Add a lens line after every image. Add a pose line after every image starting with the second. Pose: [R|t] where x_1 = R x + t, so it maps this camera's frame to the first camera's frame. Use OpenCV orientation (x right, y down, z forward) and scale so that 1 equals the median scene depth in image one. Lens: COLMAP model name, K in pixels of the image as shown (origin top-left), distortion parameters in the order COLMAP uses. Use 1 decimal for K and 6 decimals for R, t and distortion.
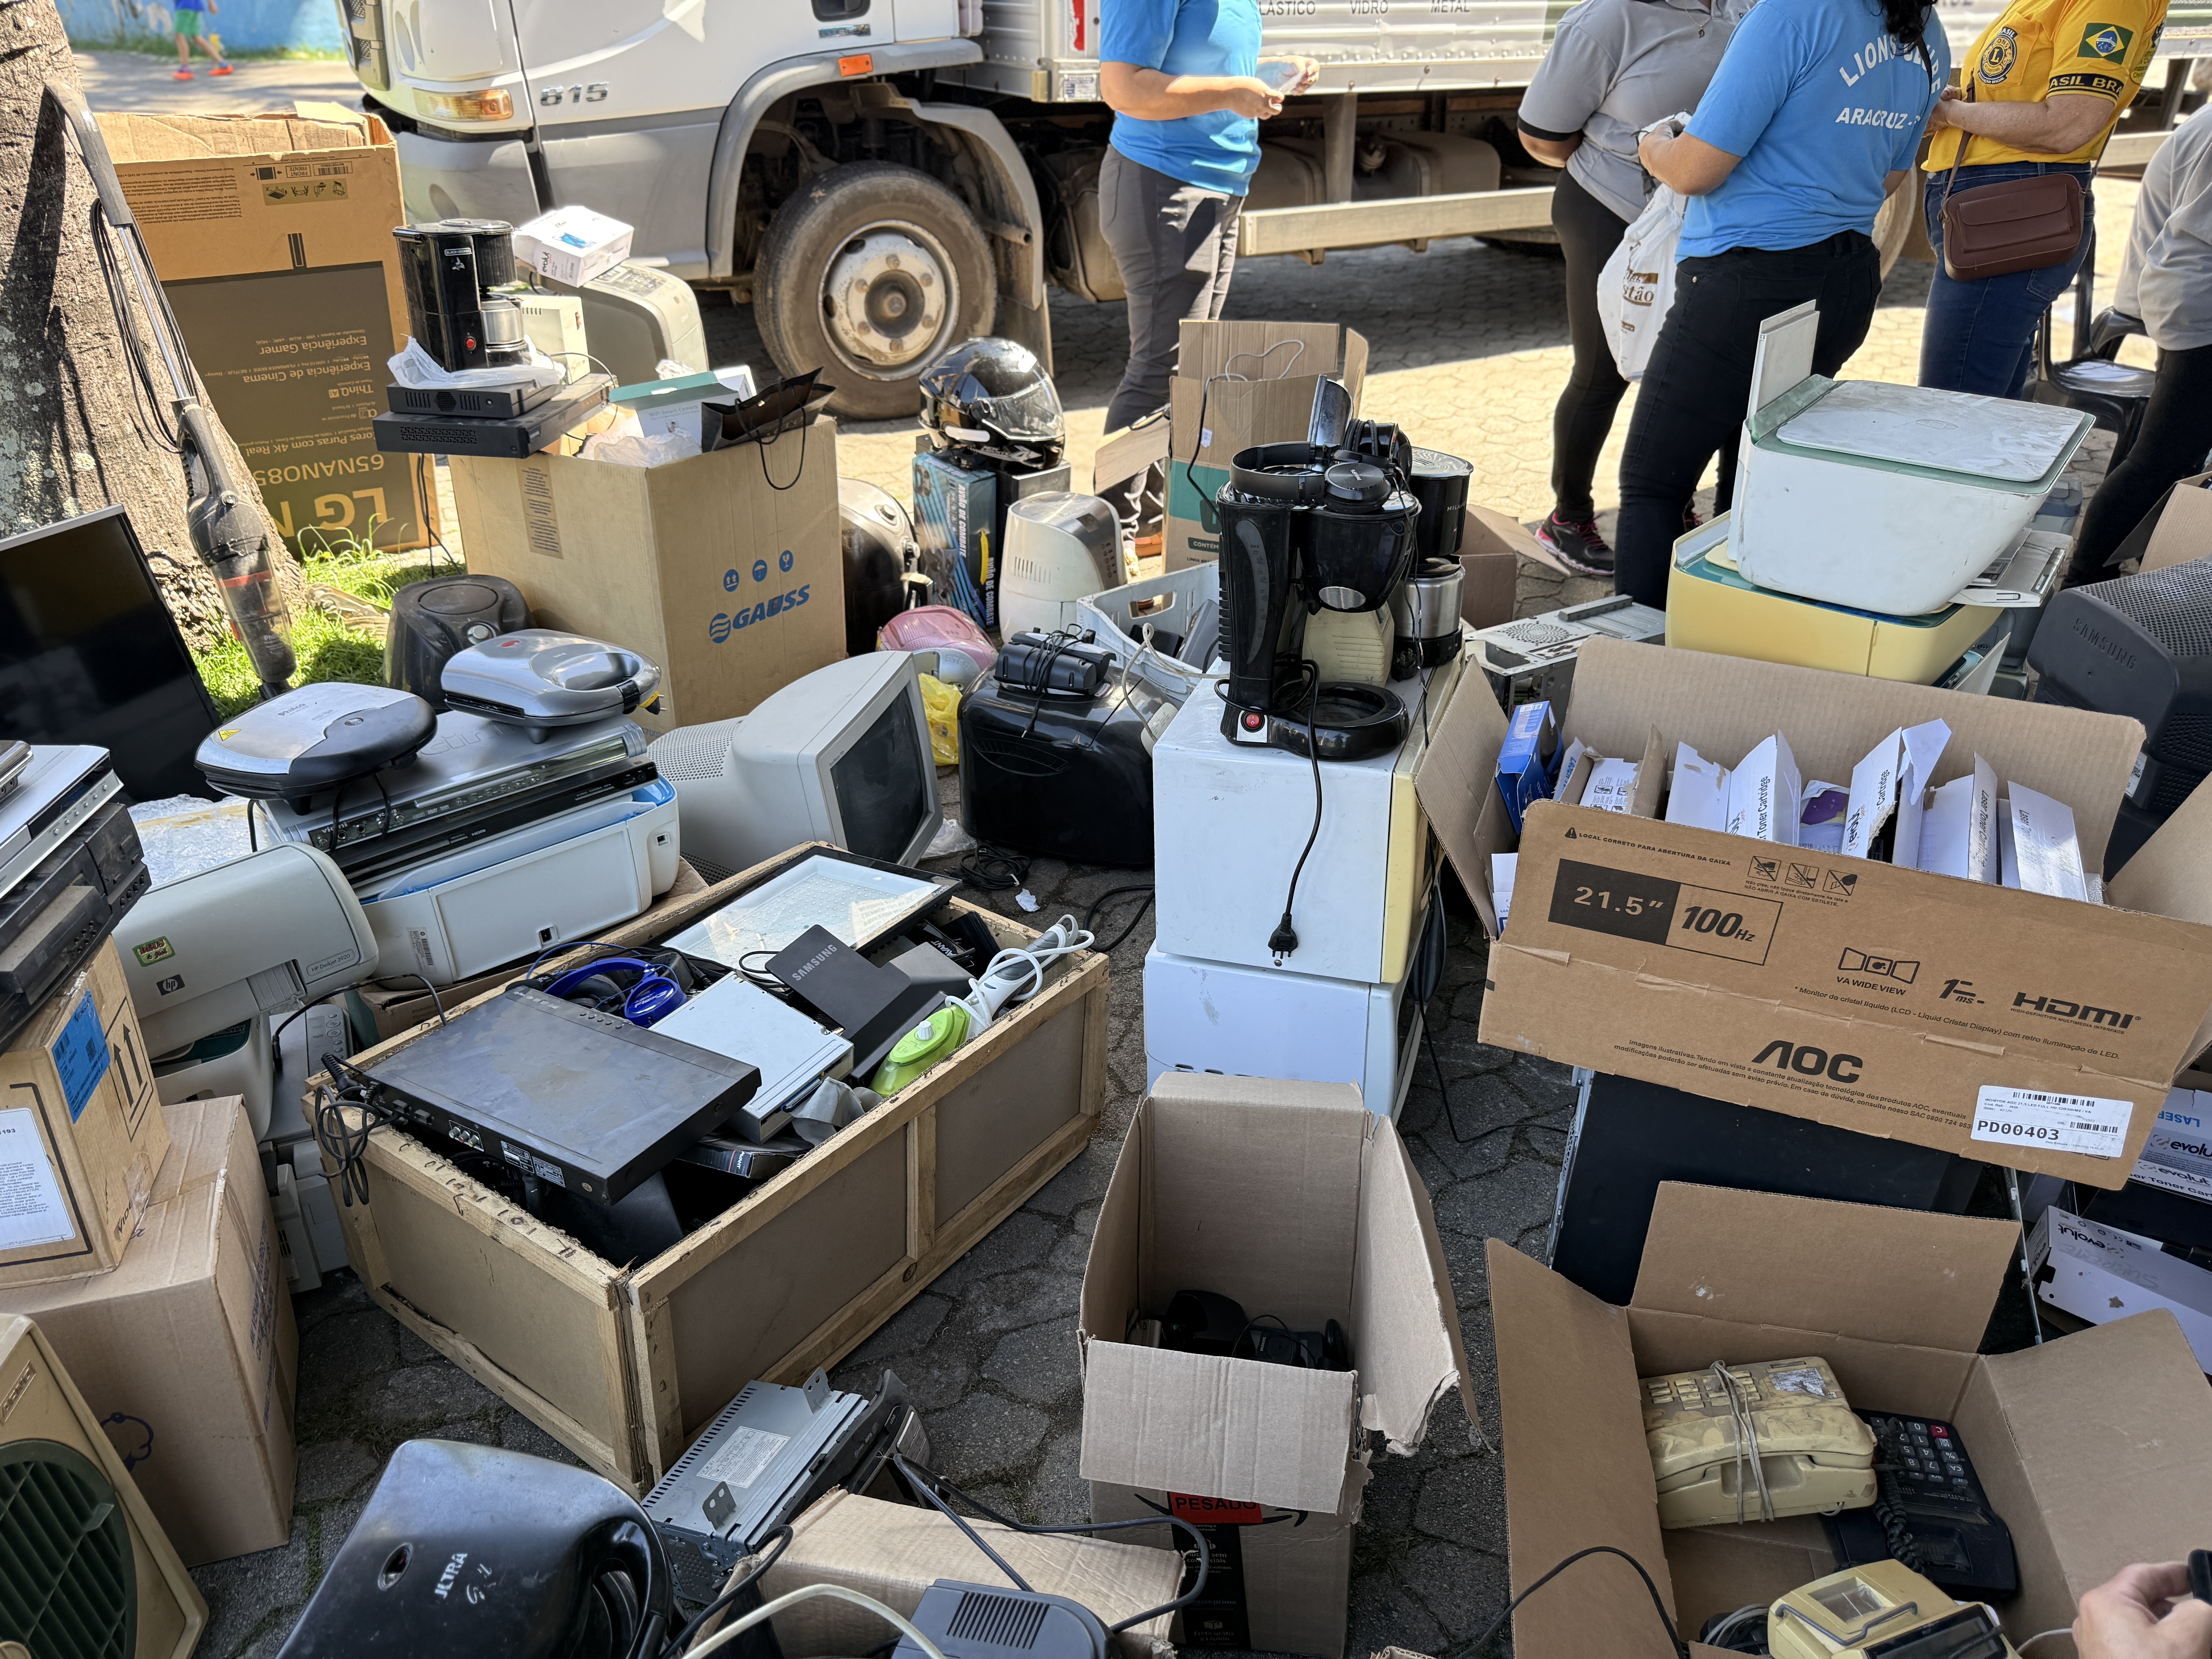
lens RADIAL K [[1561.7, 0, 1106.0], [0, 1561.7, 829.5], [0, 0, 1]] dist [0.001471, -0.002548]
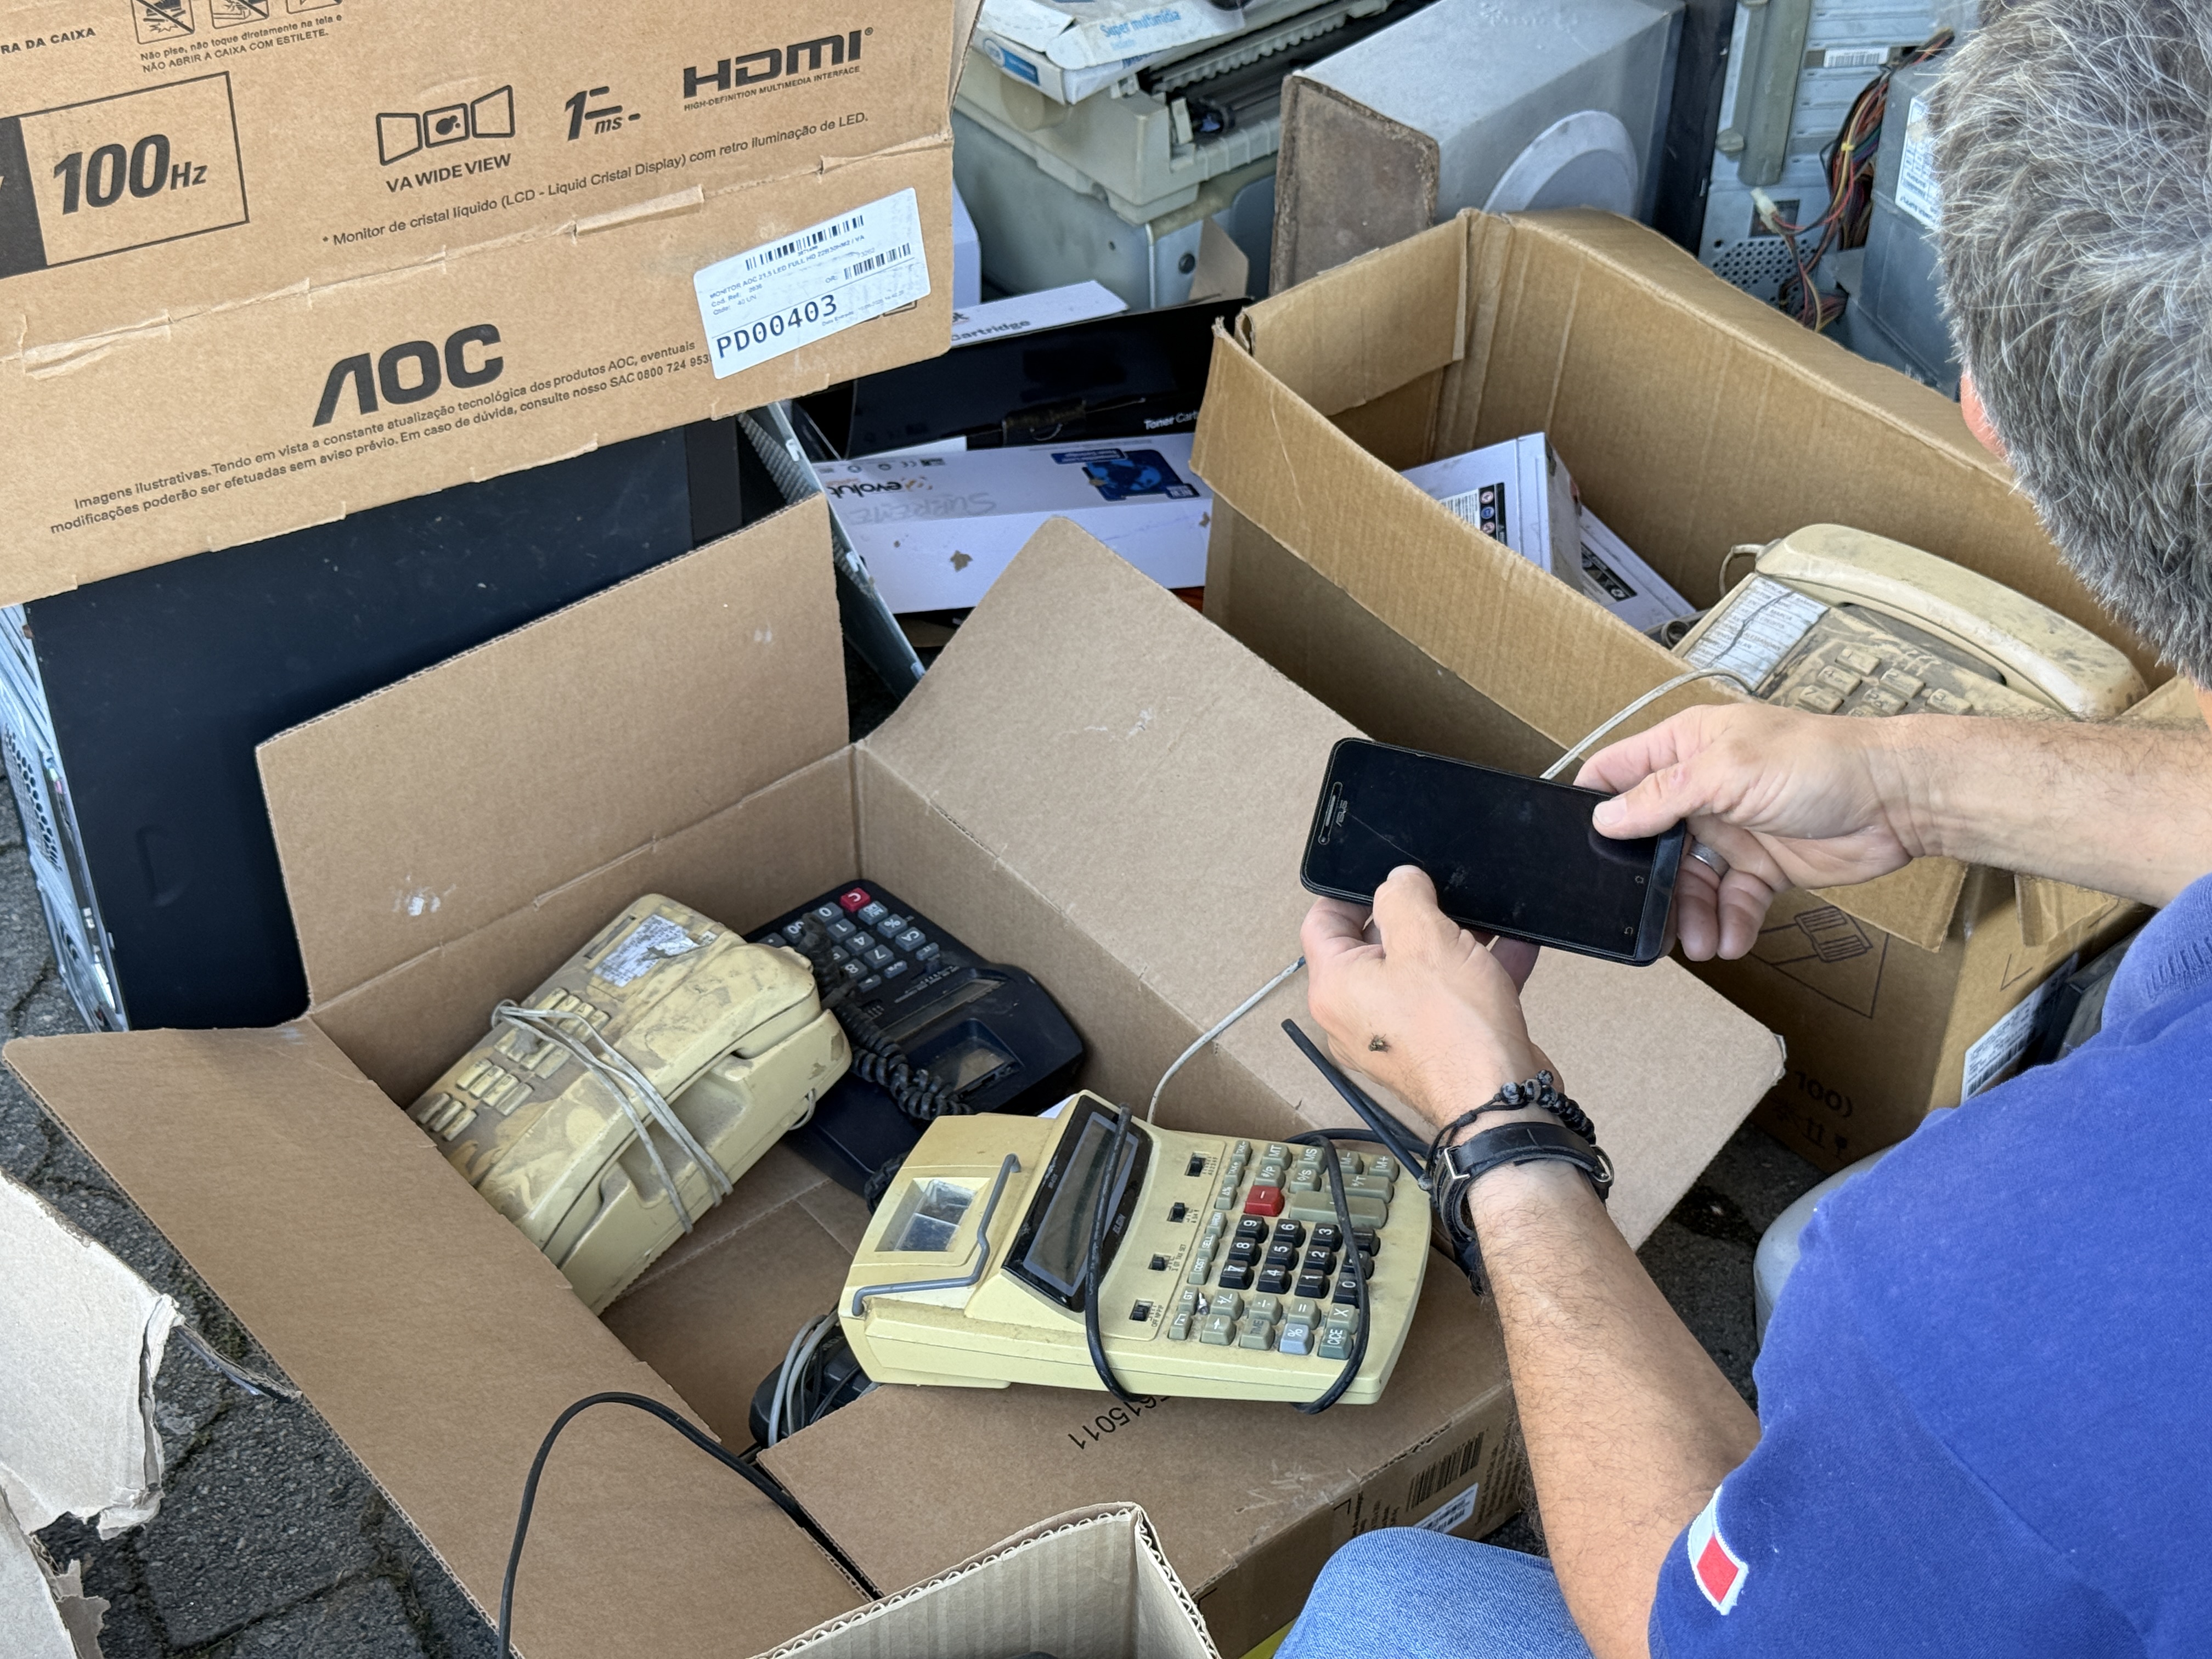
lens RADIAL K [[3130.3, 0, 1106.0], [0, 3130.3, 829.5], [0, 0, 1]] dist [0.191271, -0.484336]
pose [[0.649574, -0.505072, 0.568292, -0.044545], [0.374467, 0.863045, 0.339010, 0.017007], [-0.661686, -0.007405, 0.749744, 0.110322]]
